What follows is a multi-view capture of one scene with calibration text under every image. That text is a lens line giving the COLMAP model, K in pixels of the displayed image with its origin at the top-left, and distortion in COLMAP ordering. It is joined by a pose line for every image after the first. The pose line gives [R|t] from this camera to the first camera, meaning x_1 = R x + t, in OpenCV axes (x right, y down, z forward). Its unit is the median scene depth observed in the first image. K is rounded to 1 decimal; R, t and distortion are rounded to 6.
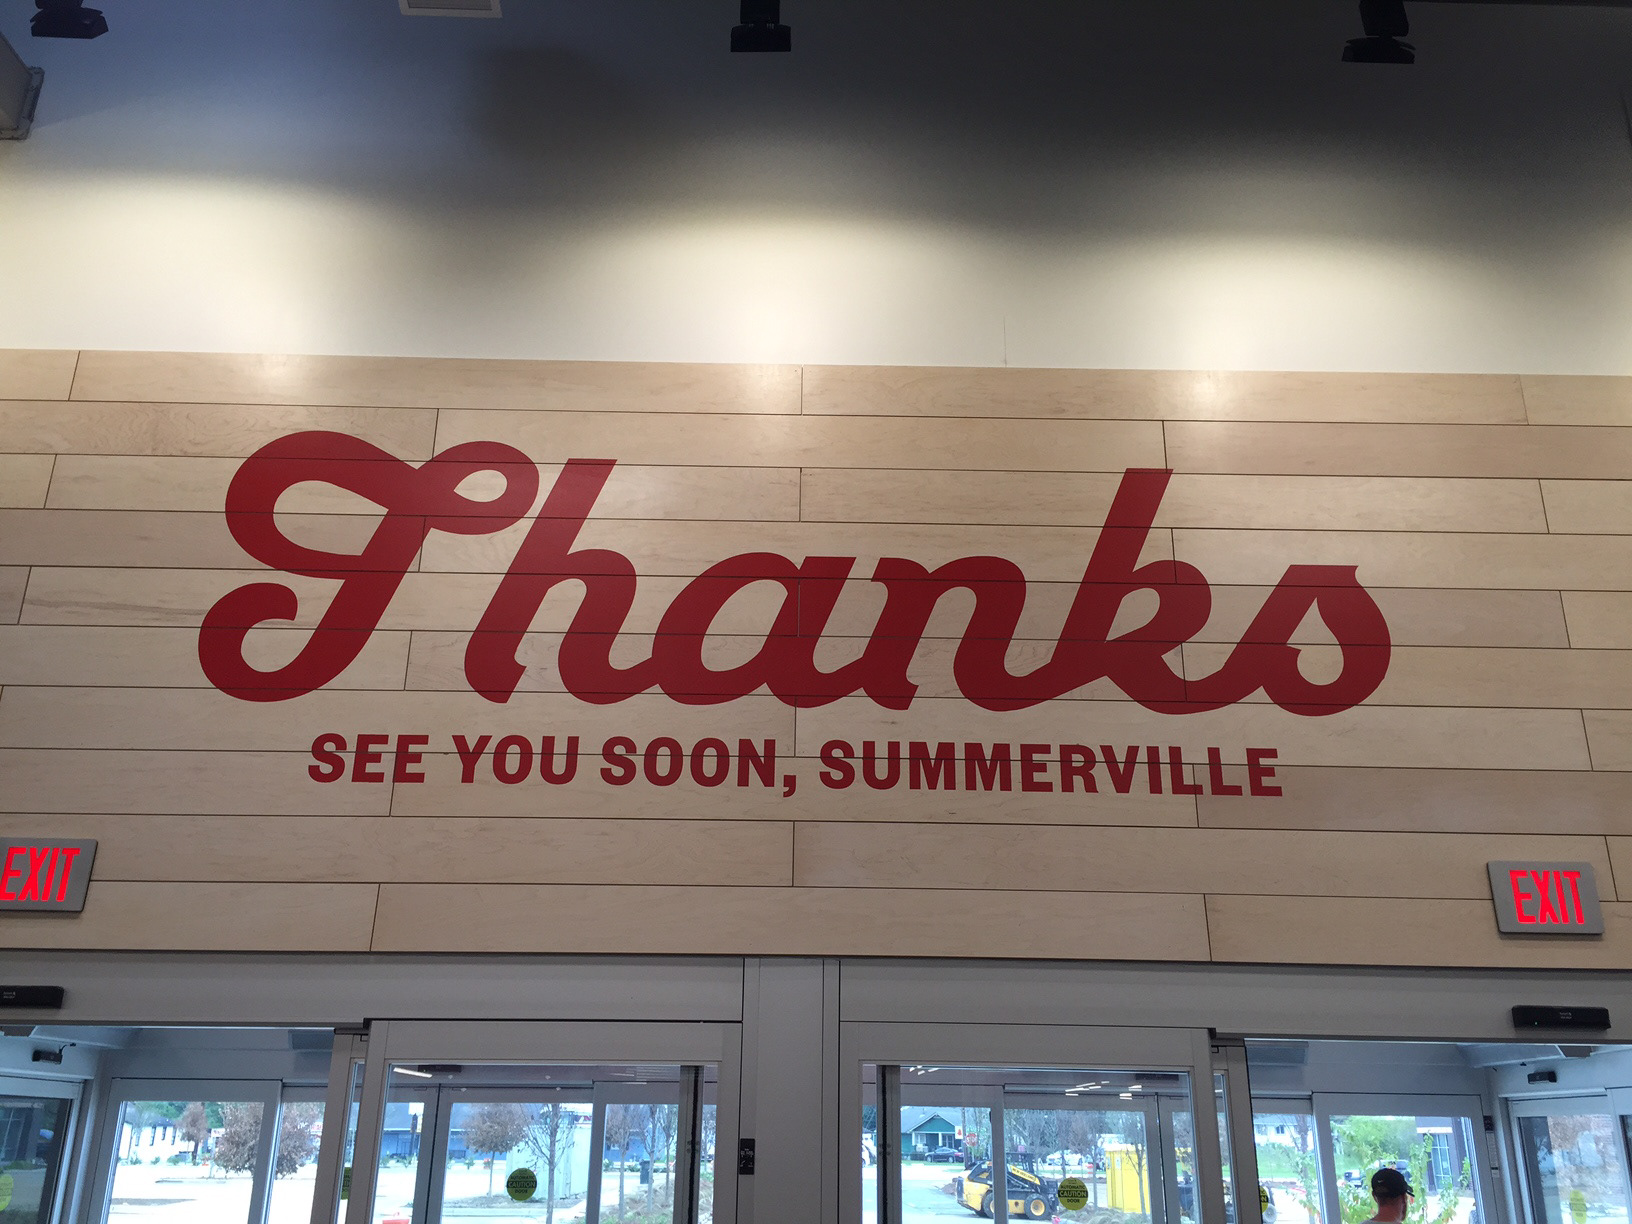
lens RADIAL K [[1380.4, 0, 809.0], [0, 1380.4, 620.7], [0, 0, 1]] dist [0.094460, -0.117413]
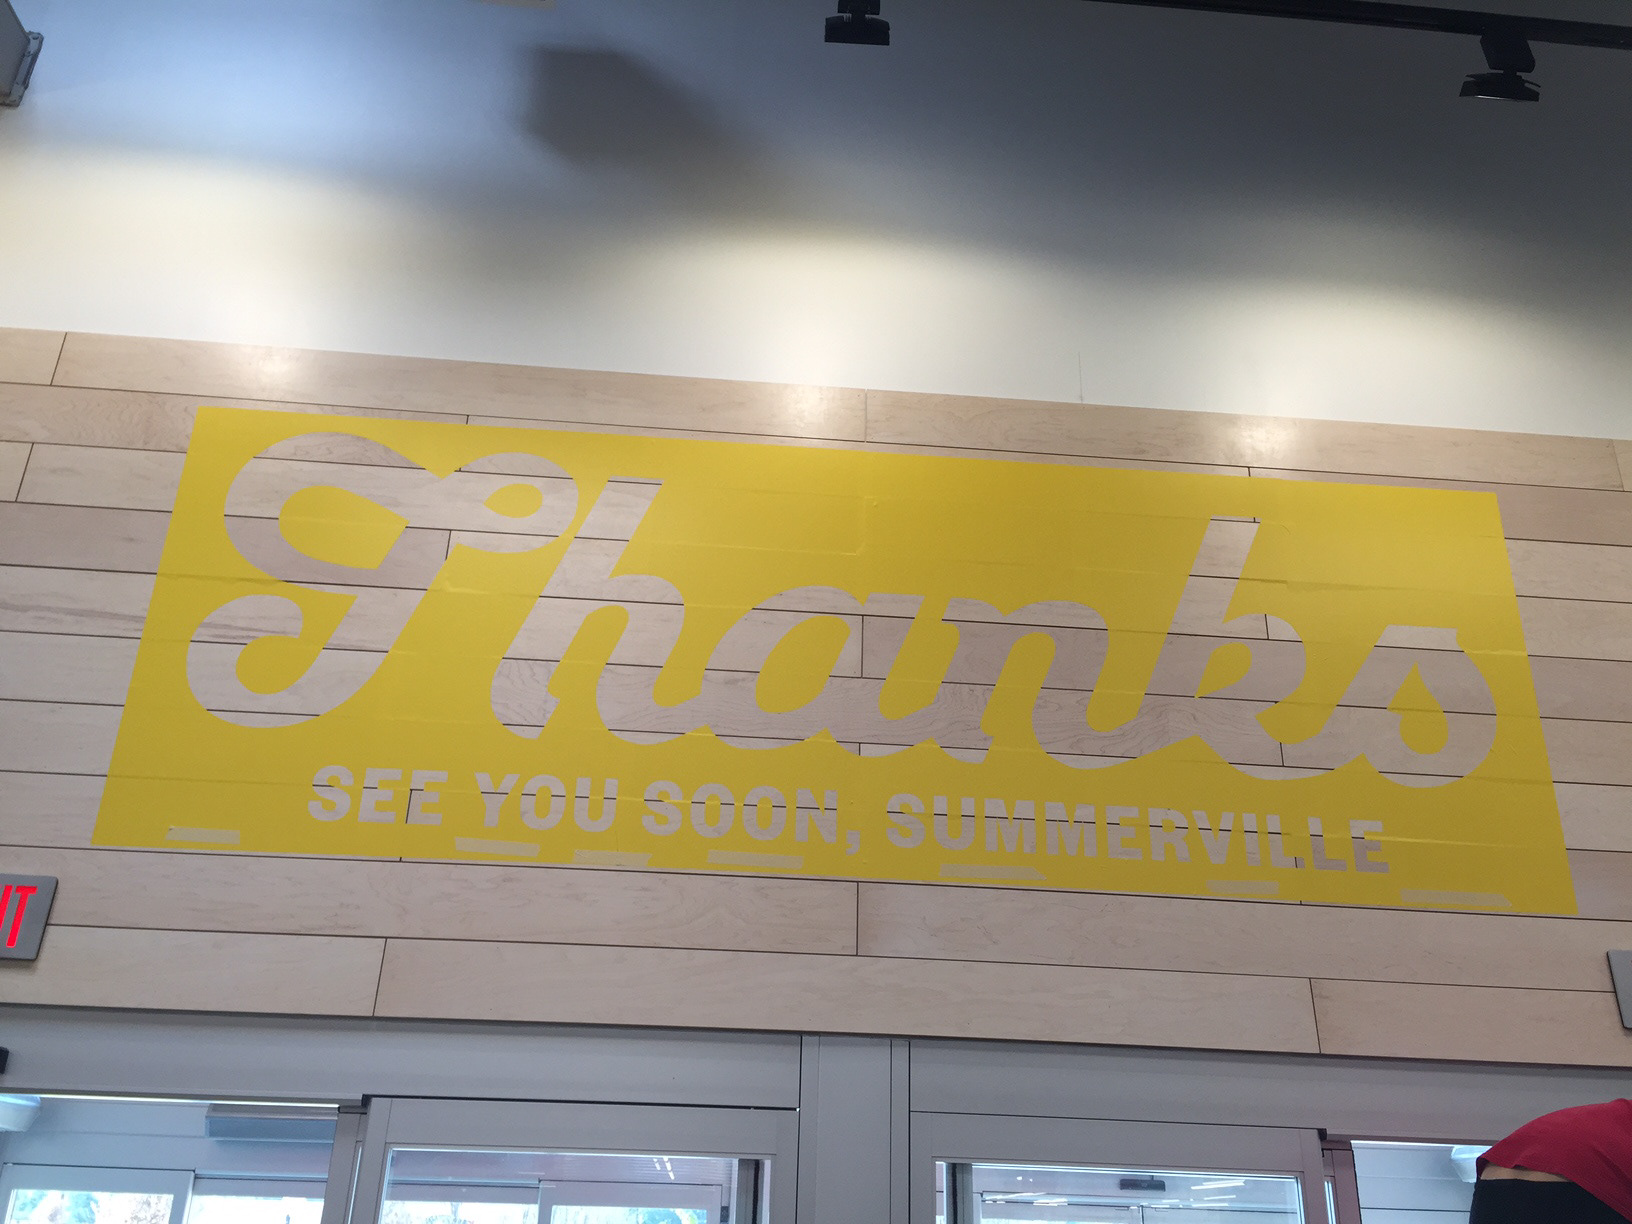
lens RADIAL K [[1387.7, 0, 809.7], [0, 1387.7, 621.5], [0, 0, 1]] dist [0.090117, -0.118929]
pose [[0.997336, 0.043275, 0.058726, -0.097508], [-0.039397, 0.997064, -0.065657, 0.035583], [-0.061395, 0.063168, 0.996113, 0.090538]]
